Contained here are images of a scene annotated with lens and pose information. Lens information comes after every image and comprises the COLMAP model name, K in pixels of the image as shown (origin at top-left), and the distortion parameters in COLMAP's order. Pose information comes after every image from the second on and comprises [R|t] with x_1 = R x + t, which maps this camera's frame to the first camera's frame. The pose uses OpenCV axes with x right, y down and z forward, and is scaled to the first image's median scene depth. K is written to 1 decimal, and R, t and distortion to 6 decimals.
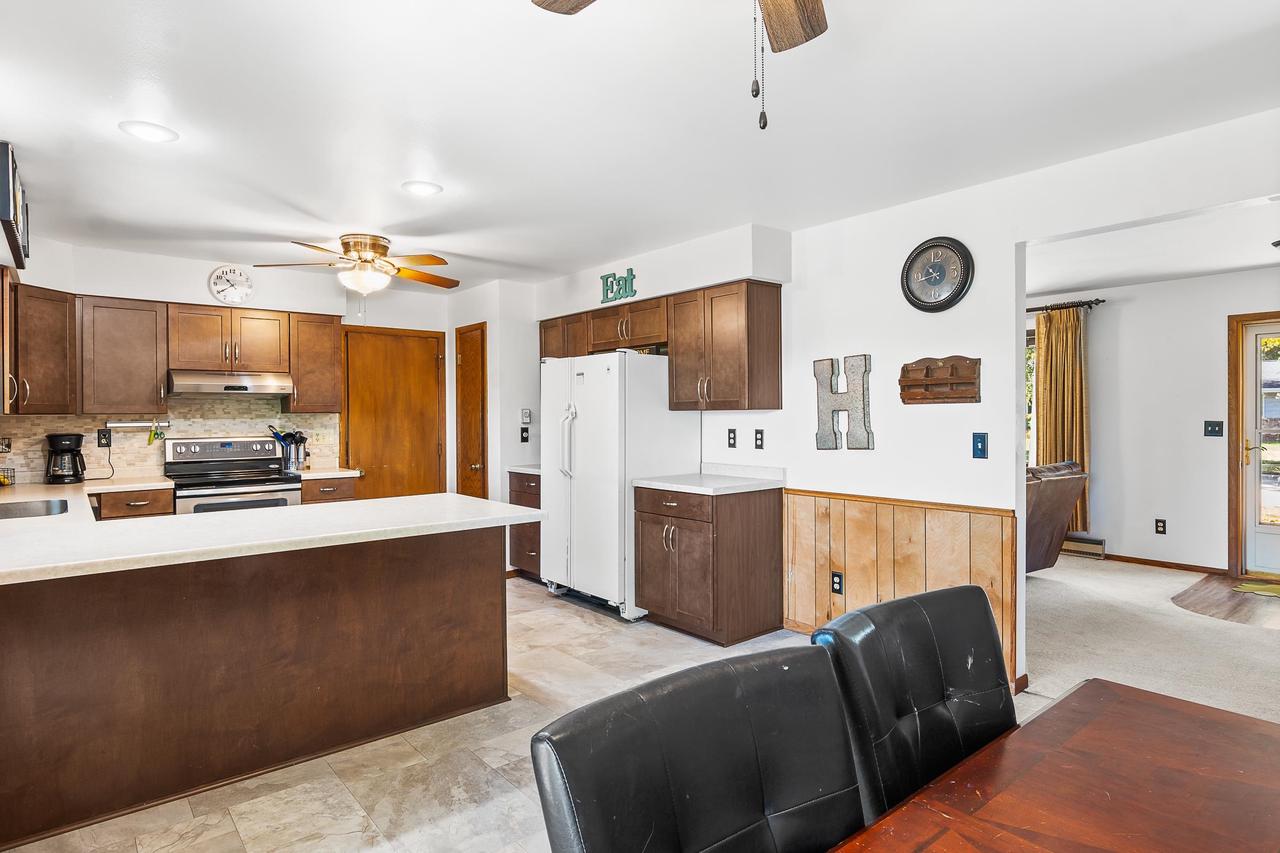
lens RADIAL K [[705.8, 0, 624.6], [0, 705.8, 419.2], [0, 0, 1]] dist [0.003480, 0.000772]
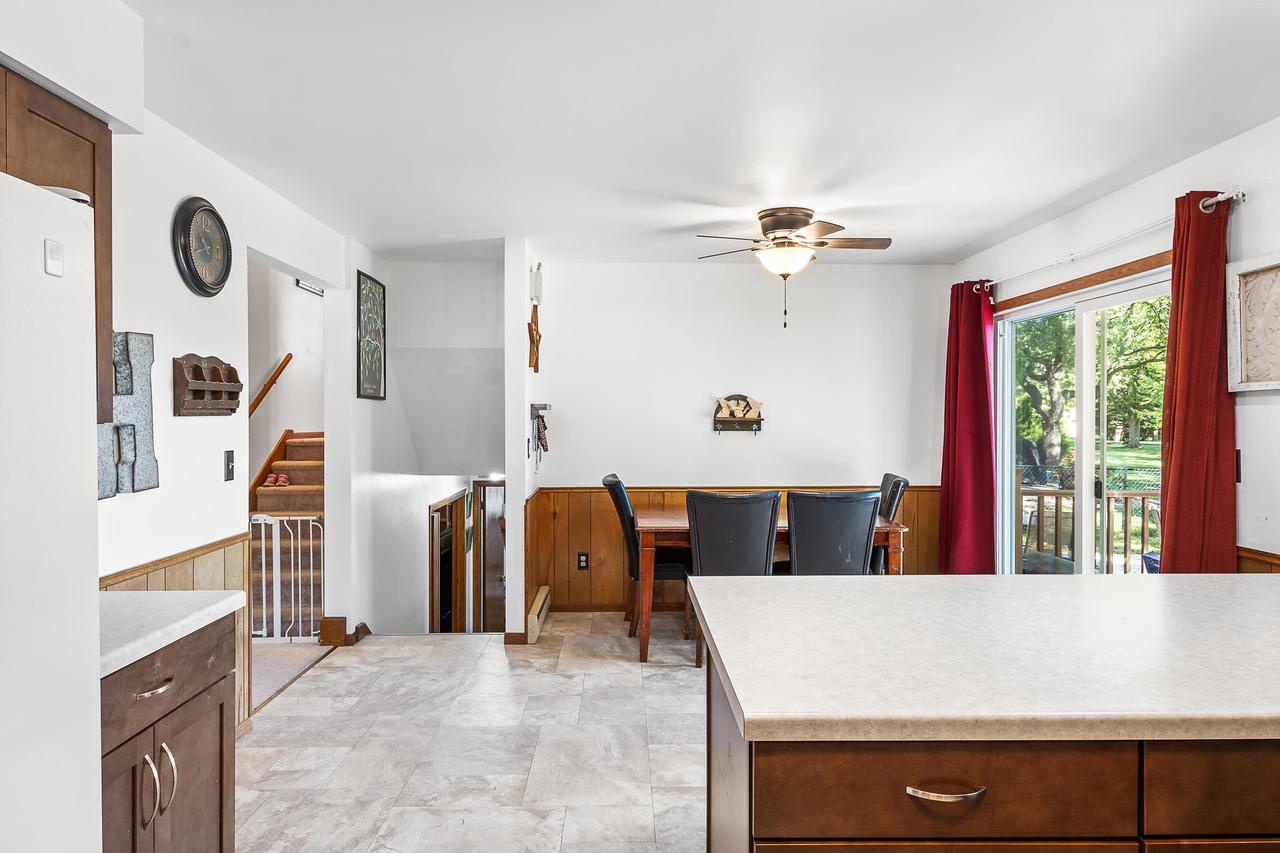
lens RADIAL K [[760.1, 0, 641.9], [0, 760.1, 413.6], [0, 0, 1]] dist [0.008574, 0.000416]
pose [[-0.801091, 0.009820, 0.598462, -0.310827], [0.011499, 0.999933, -0.001015, -0.012816], [-0.598432, 0.006068, -0.801151, 0.989363]]
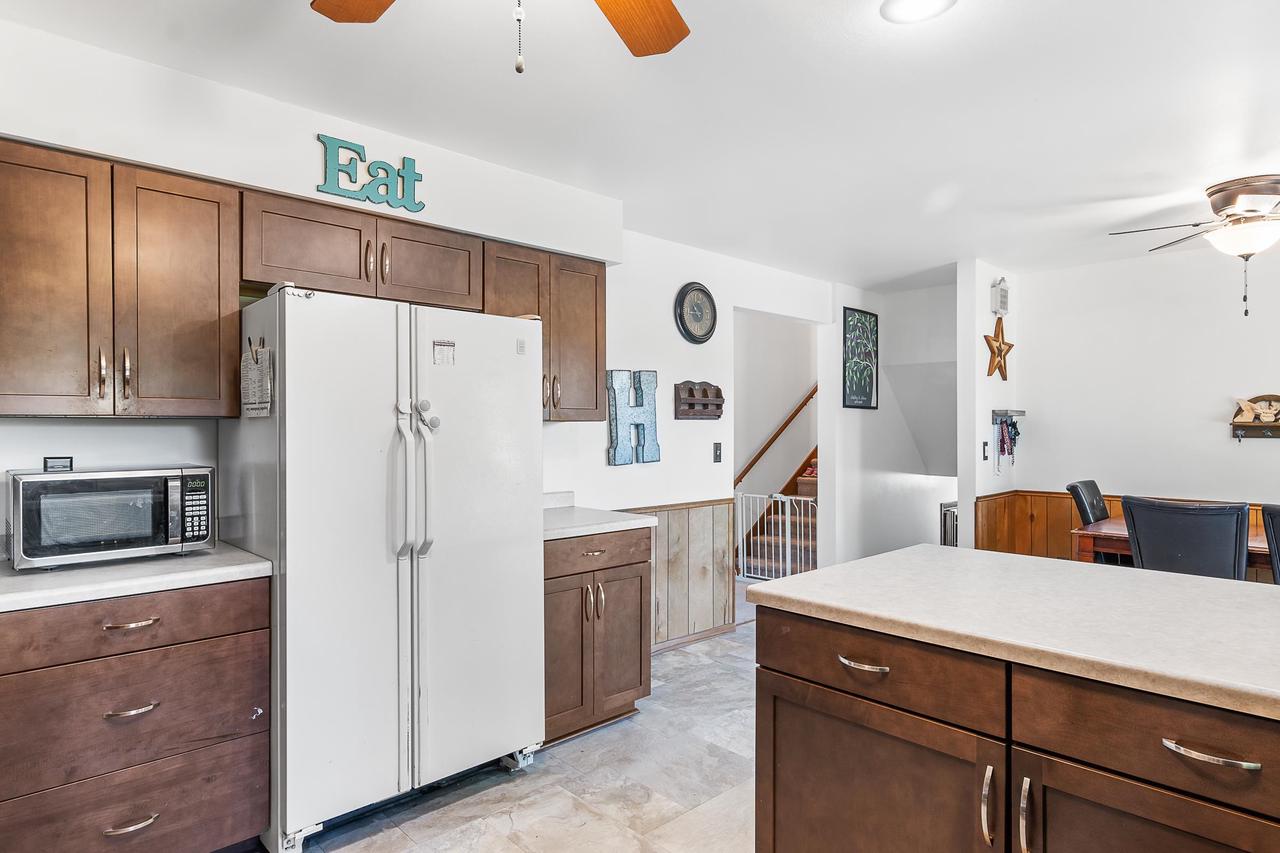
lens RADIAL K [[729.3, 0, 640.0], [0, 729.3, 426.5], [0, 0, 1]] dist [0.003424, 0.001136]
pose [[-0.093857, 0.011060, 0.995524, -0.567352], [0.007485, 0.999918, -0.010403, 0.001664], [-0.995558, 0.006475, -0.093932, 0.870941]]
